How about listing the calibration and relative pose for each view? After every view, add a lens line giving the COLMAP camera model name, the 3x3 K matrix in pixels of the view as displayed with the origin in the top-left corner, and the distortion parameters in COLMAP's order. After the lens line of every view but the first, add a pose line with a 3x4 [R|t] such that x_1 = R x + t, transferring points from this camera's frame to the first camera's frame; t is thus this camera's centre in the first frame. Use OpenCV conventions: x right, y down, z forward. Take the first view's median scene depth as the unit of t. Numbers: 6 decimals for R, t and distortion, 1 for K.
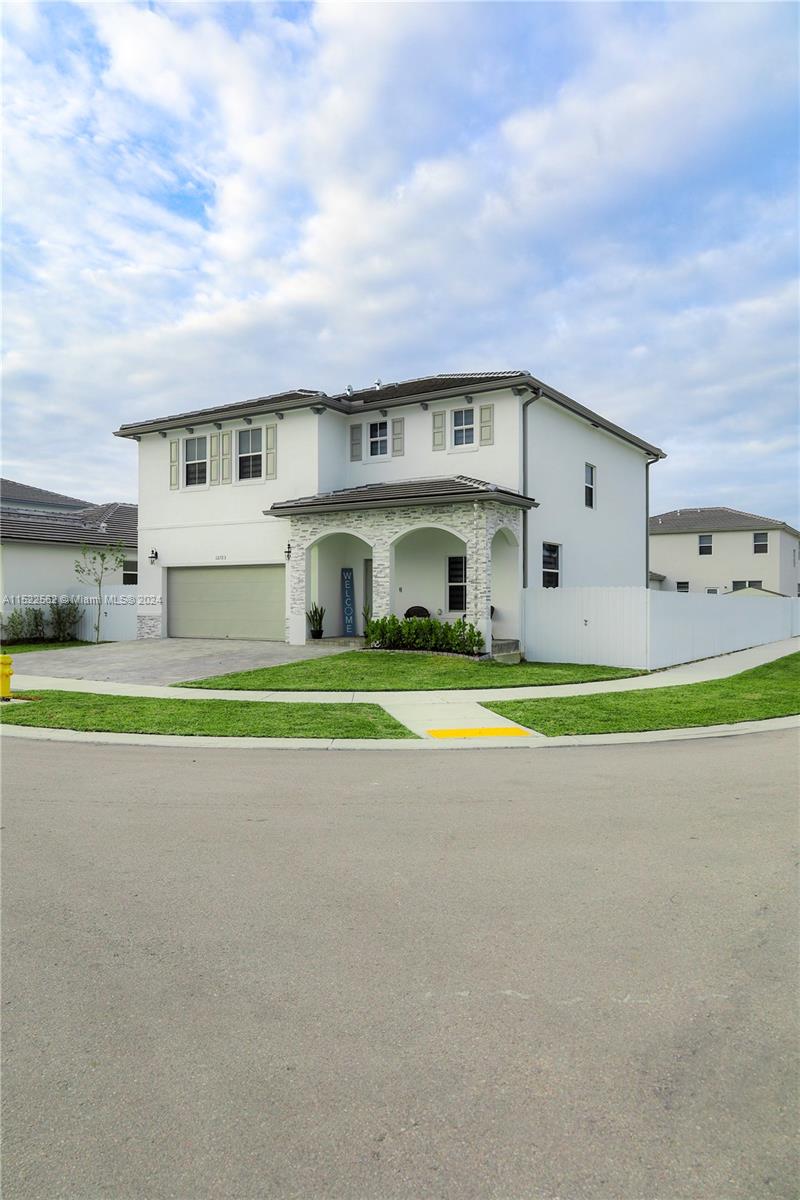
lens RADIAL K [[805.8, 0, 401.7], [0, 805.8, 597.1], [0, 0, 1]] dist [-0.008671, -0.000212]
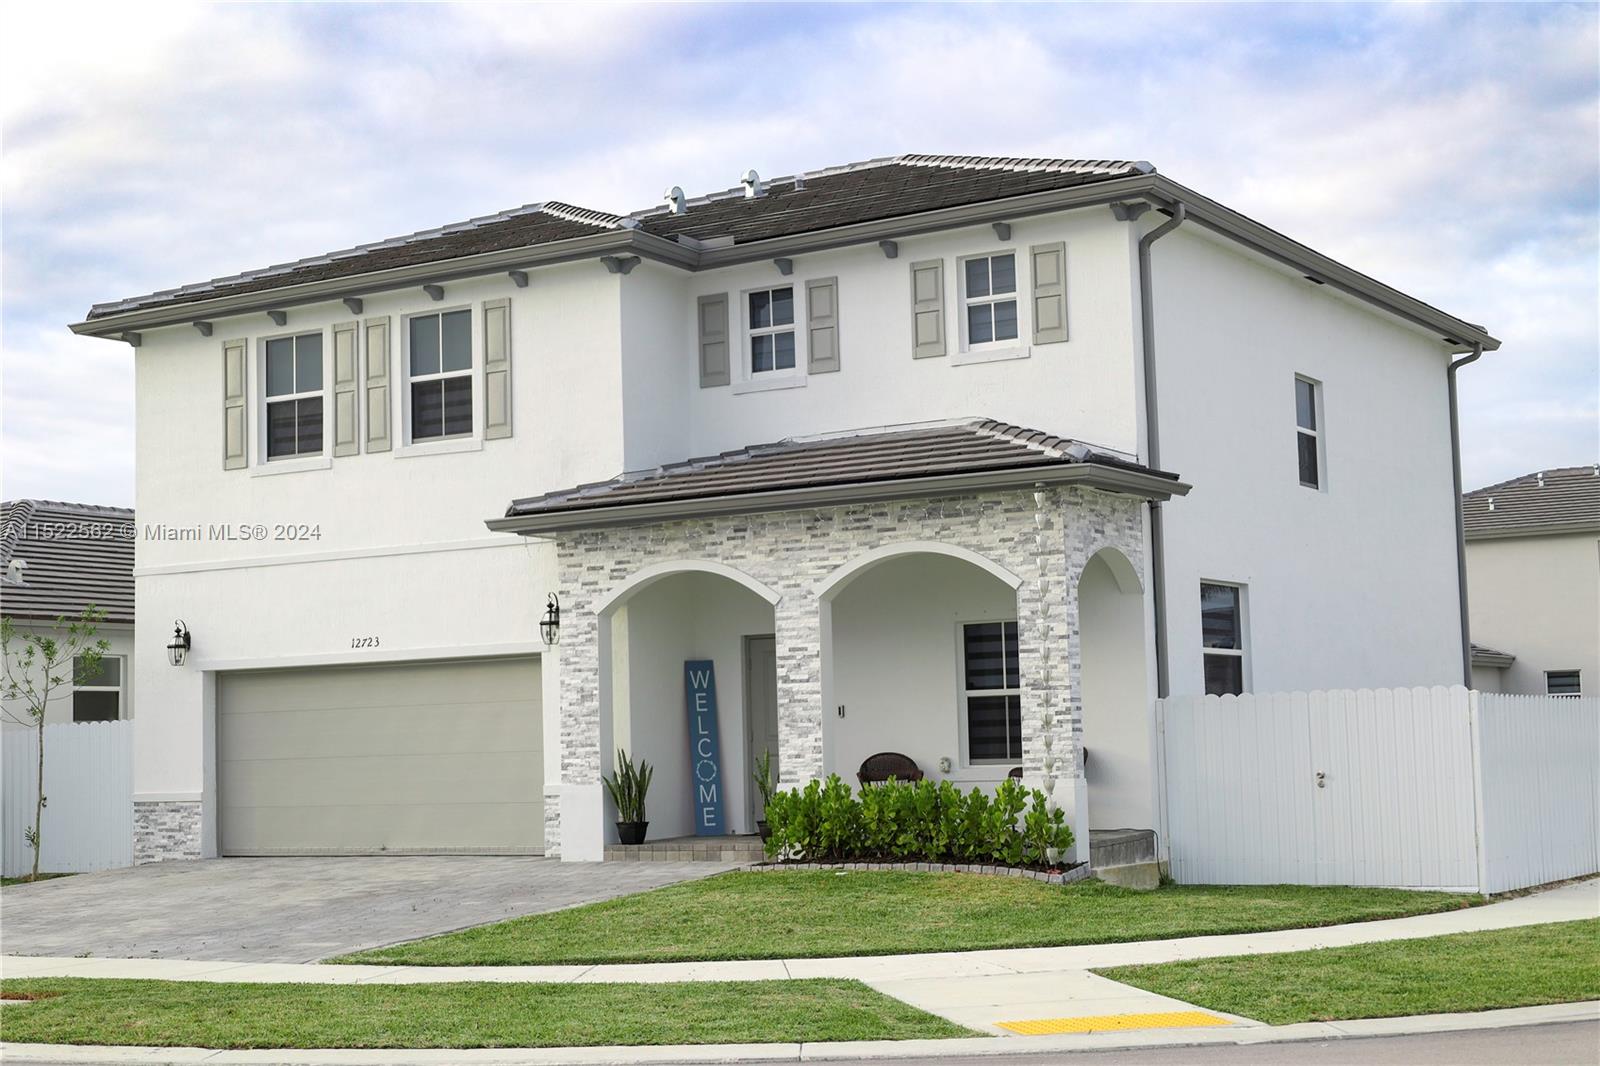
lens RADIAL K [[2371.9, 0, 796.1], [0, 2371.9, 533.8], [0, 0, 1]] dist [0.009755, 0.000000]
pose [[0.999316, -0.027792, 0.024376, -0.050060], [0.029786, 0.995877, -0.085682, 0.002885], [-0.021894, 0.086349, 0.996024, -0.154671]]
